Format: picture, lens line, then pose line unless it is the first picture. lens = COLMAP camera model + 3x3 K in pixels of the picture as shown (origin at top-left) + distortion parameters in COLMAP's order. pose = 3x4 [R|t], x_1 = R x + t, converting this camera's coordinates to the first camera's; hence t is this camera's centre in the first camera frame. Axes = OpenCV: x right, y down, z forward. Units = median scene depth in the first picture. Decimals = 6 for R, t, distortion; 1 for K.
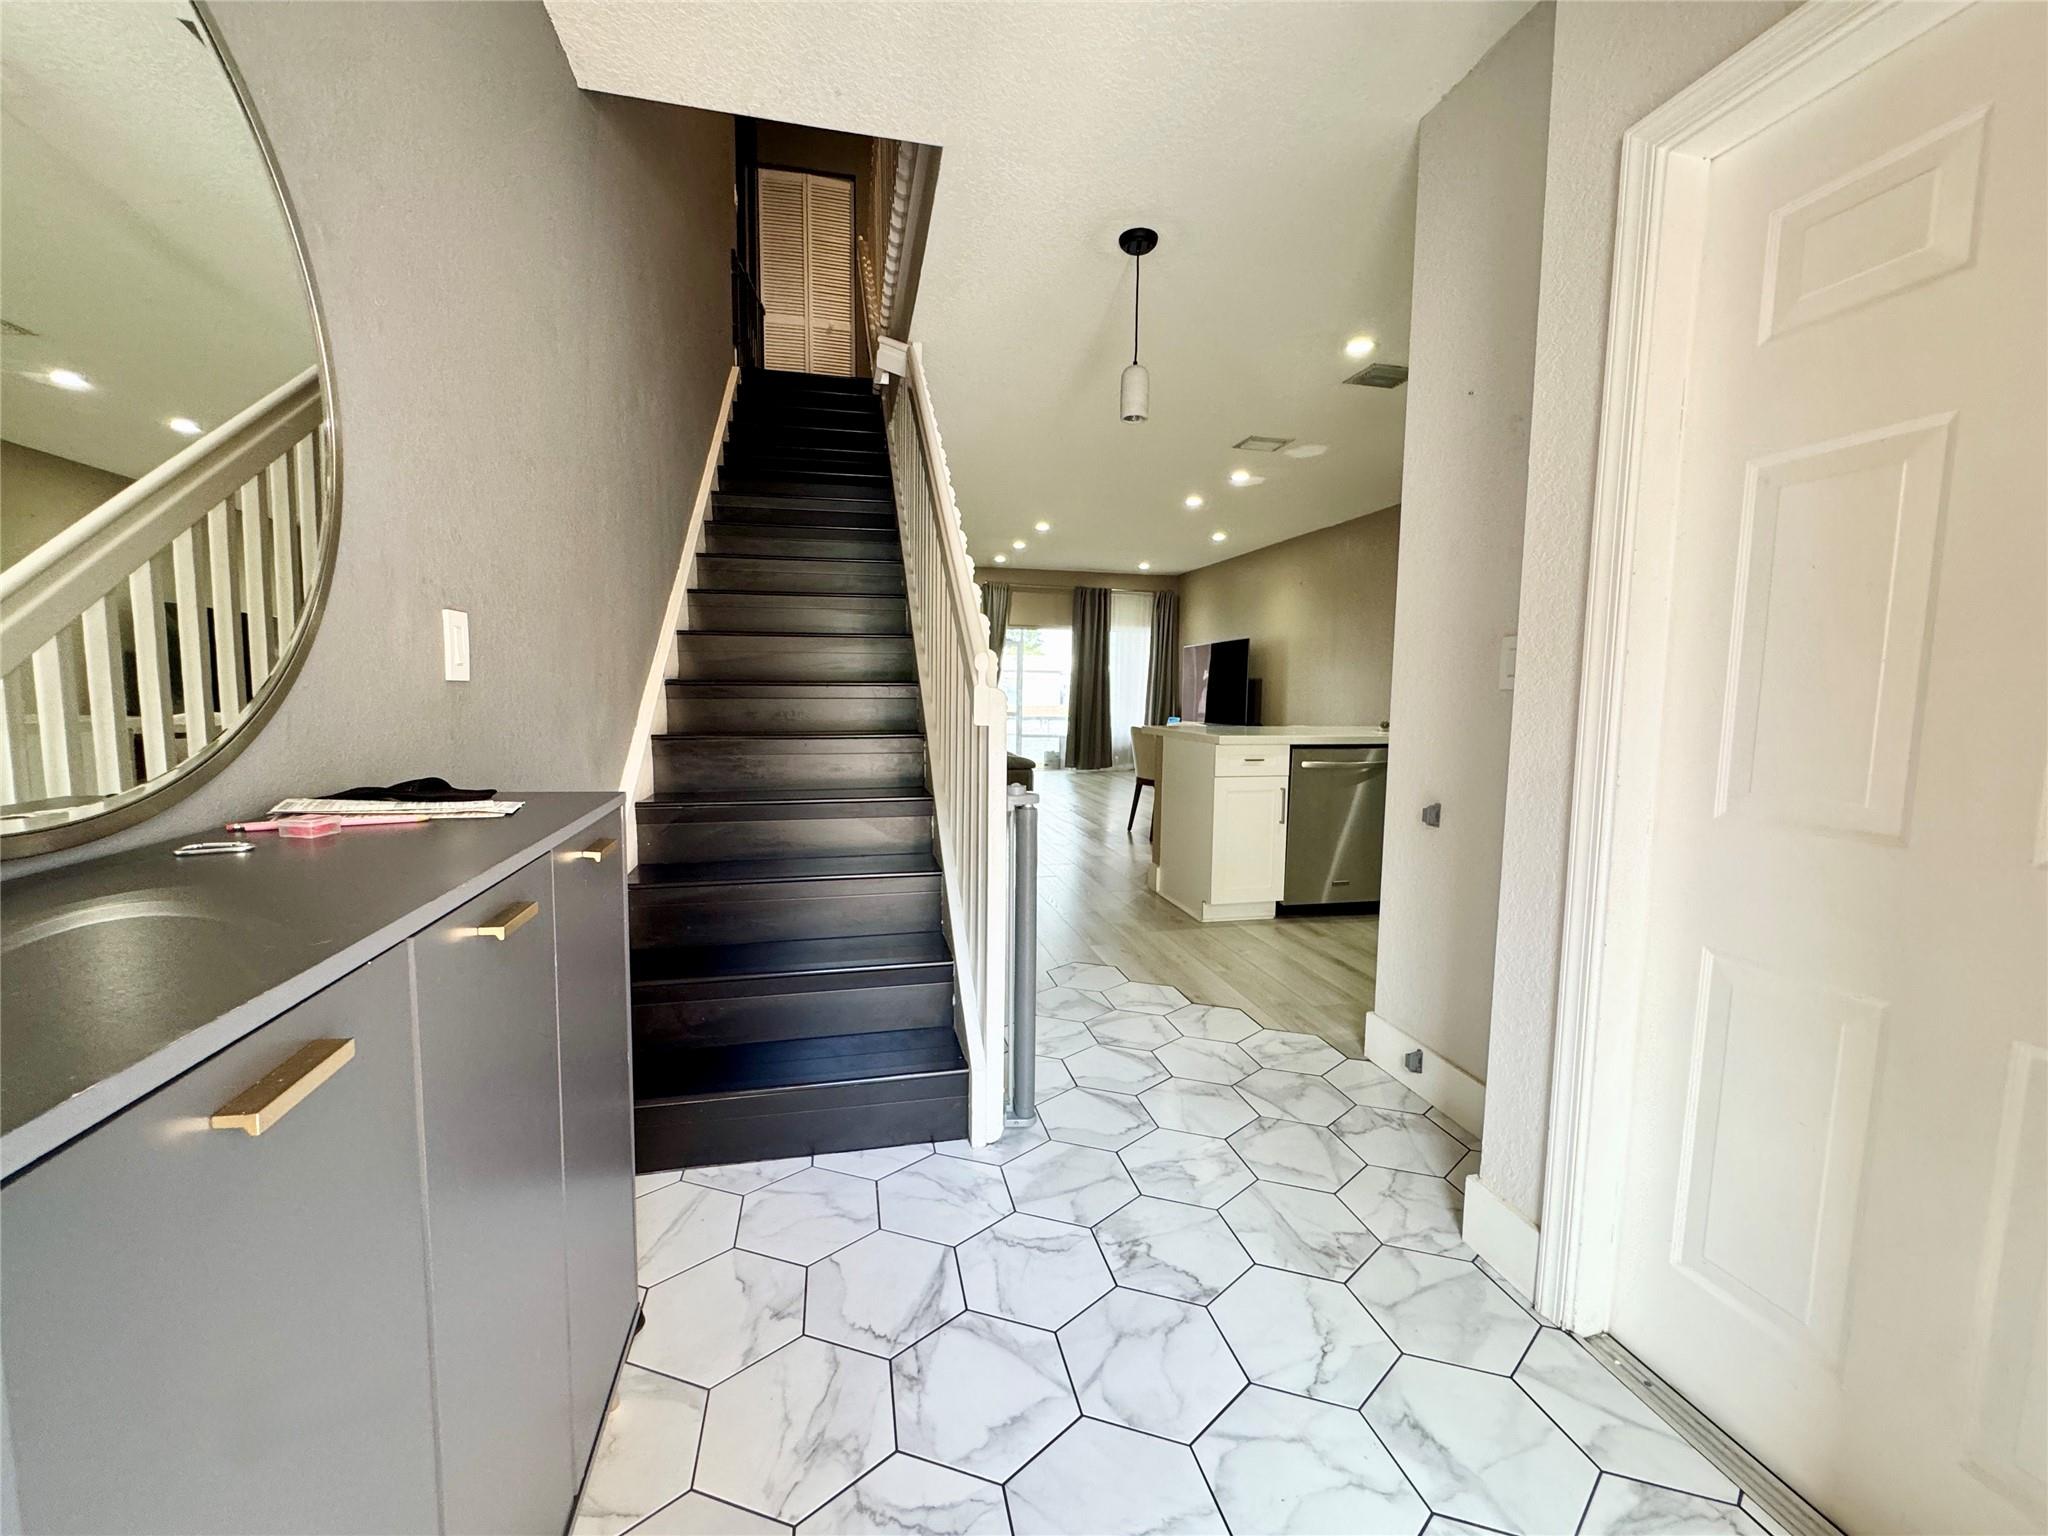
lens RADIAL K [[816.9, 0, 1024.0], [0, 816.9, 768.0], [0, 0, 1]] dist [-0.003788, -0.000024]
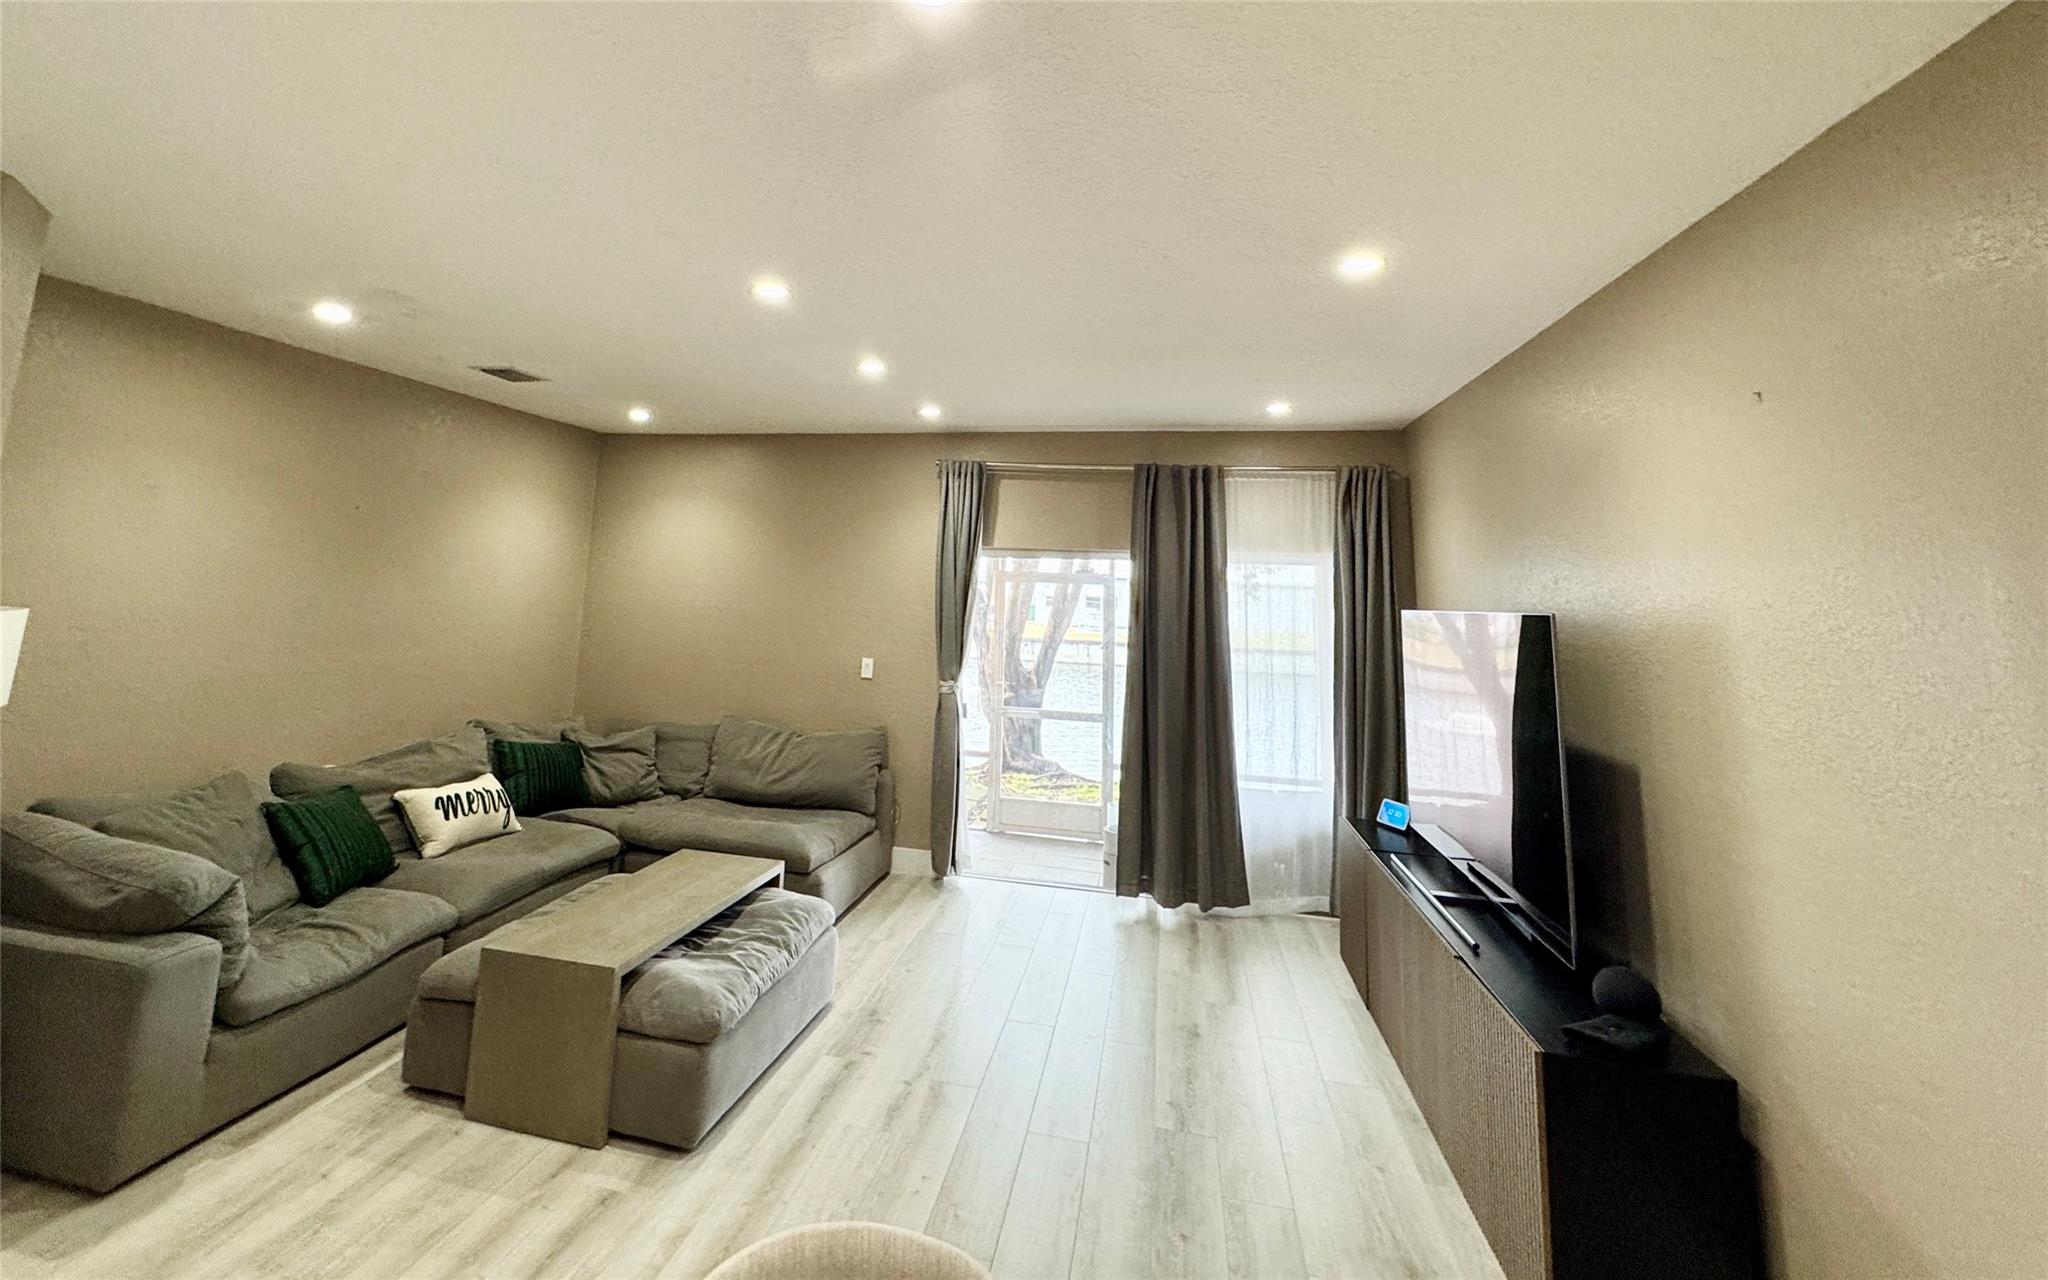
lens RADIAL K [[887.7, 0, 956.2], [0, 887.7, 444.6], [0, 0, 1]] dist [-0.002961, -0.000288]
pose [[0.898528, -0.052530, -0.435761, 0.207641], [-0.064966, 0.965960, -0.250402, -0.114721], [0.434081, 0.253302, 0.864530, 0.586403]]
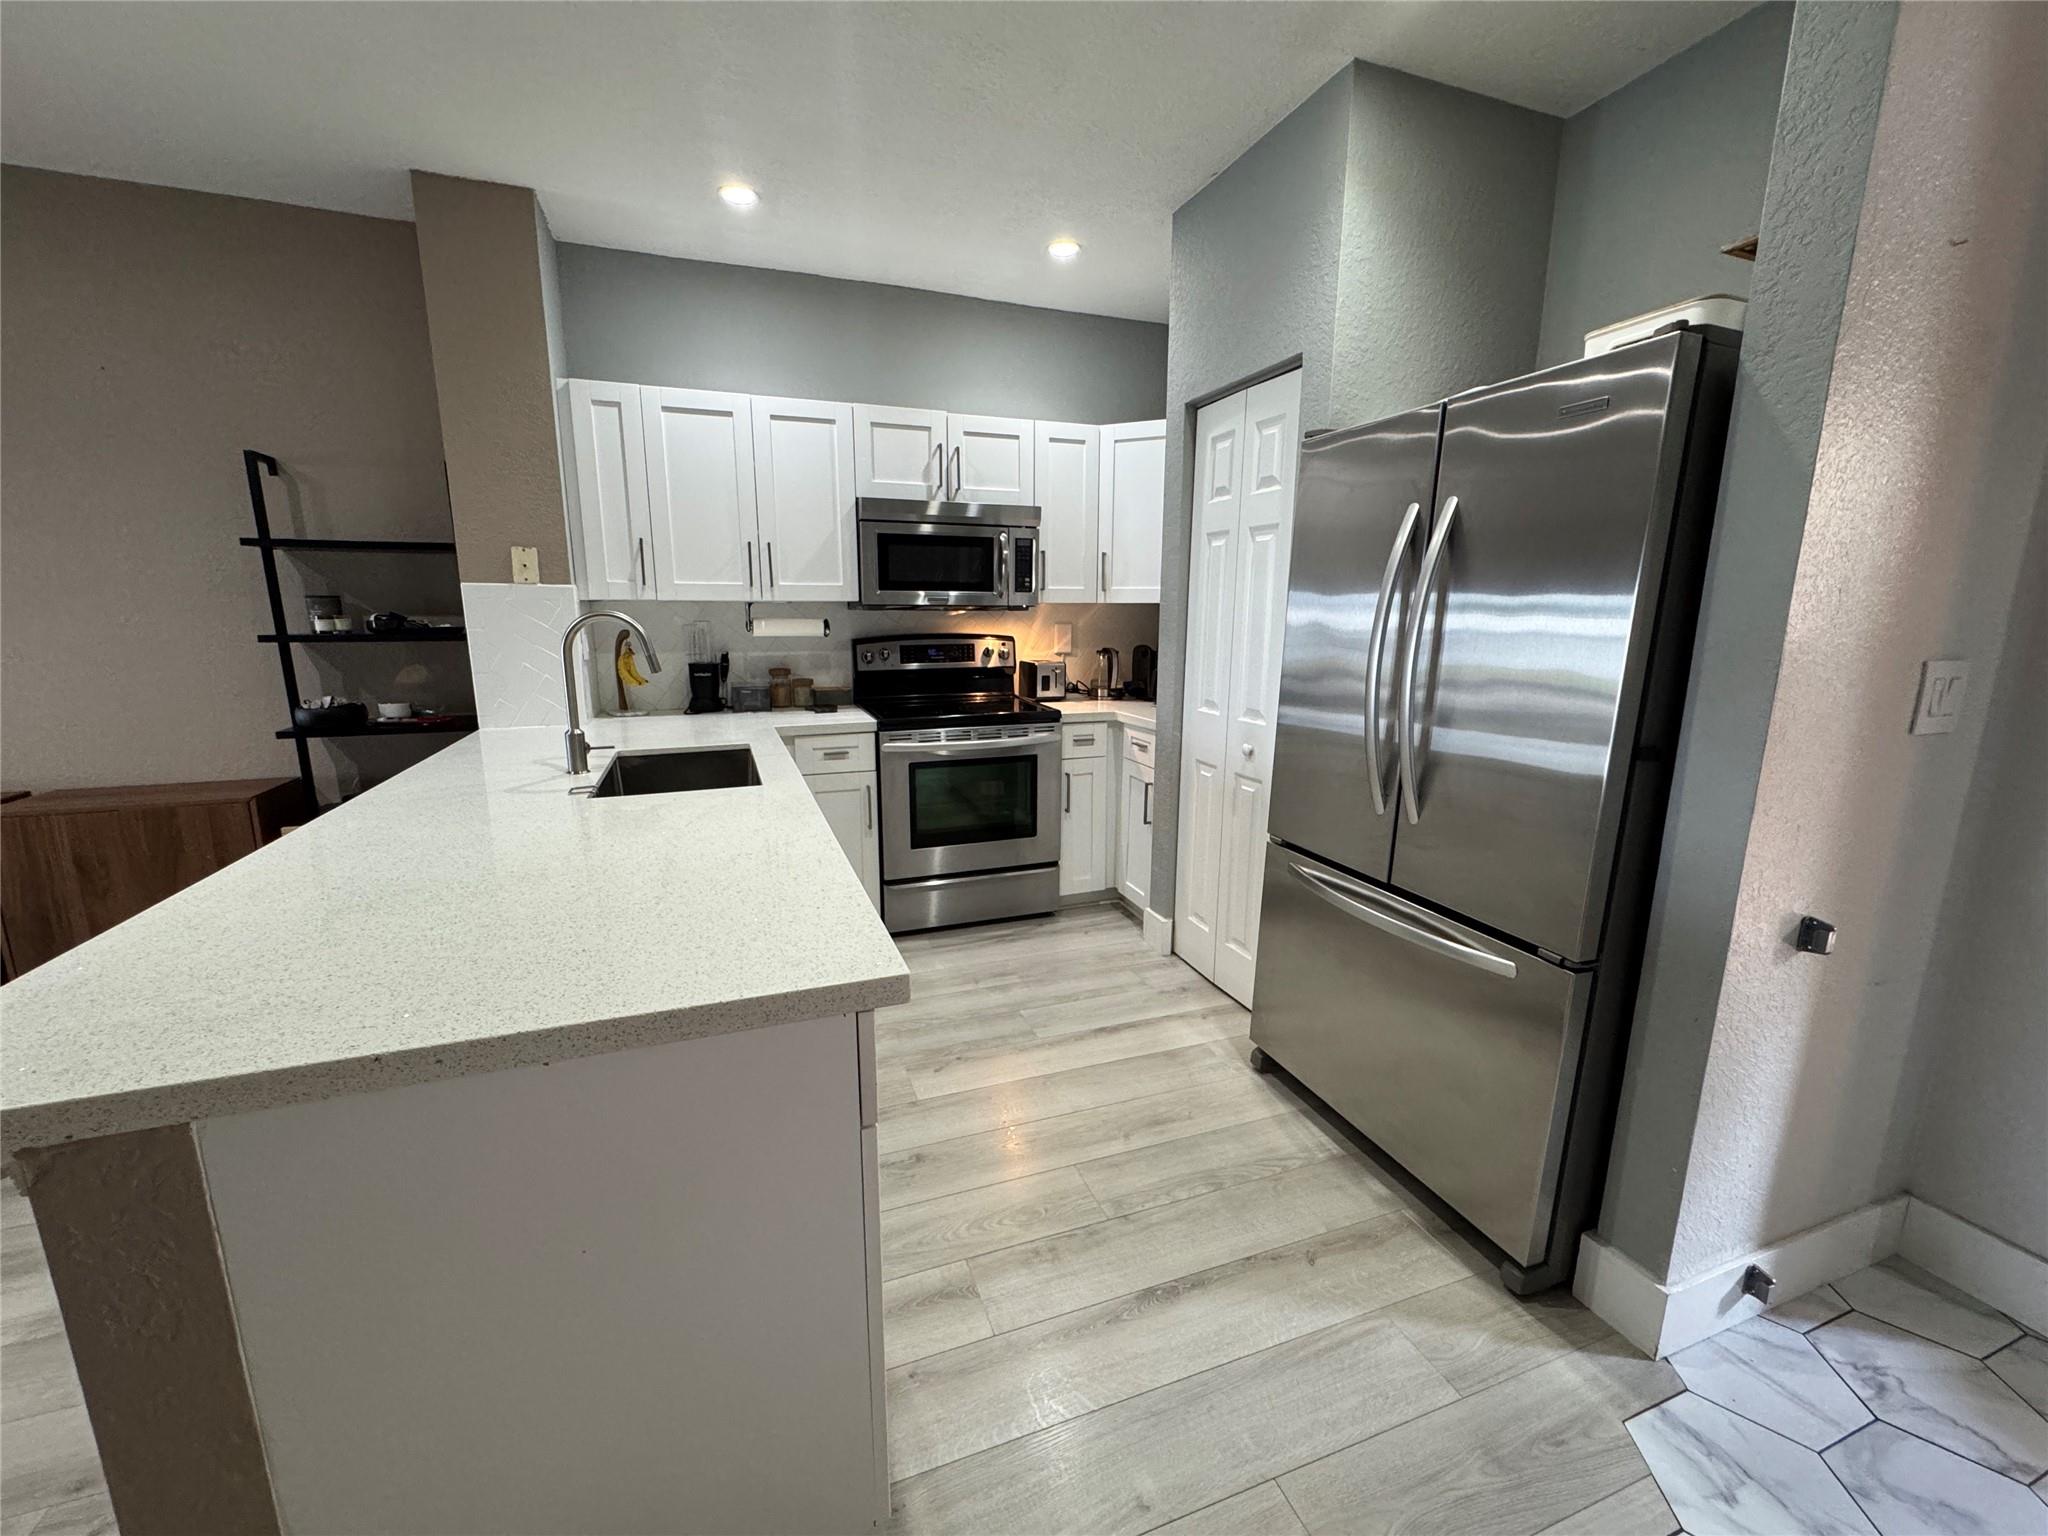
lens RADIAL K [[816.9, 0, 1024.0], [0, 816.9, 768.0], [0, 0, 1]] dist [-0.003788, -0.000024]
pose [[-0.126942, -0.205934, 0.970297, -0.001880], [0.089003, 0.971900, 0.217919, -0.060591], [-0.987909, 0.114022, -0.105046, 0.378117]]
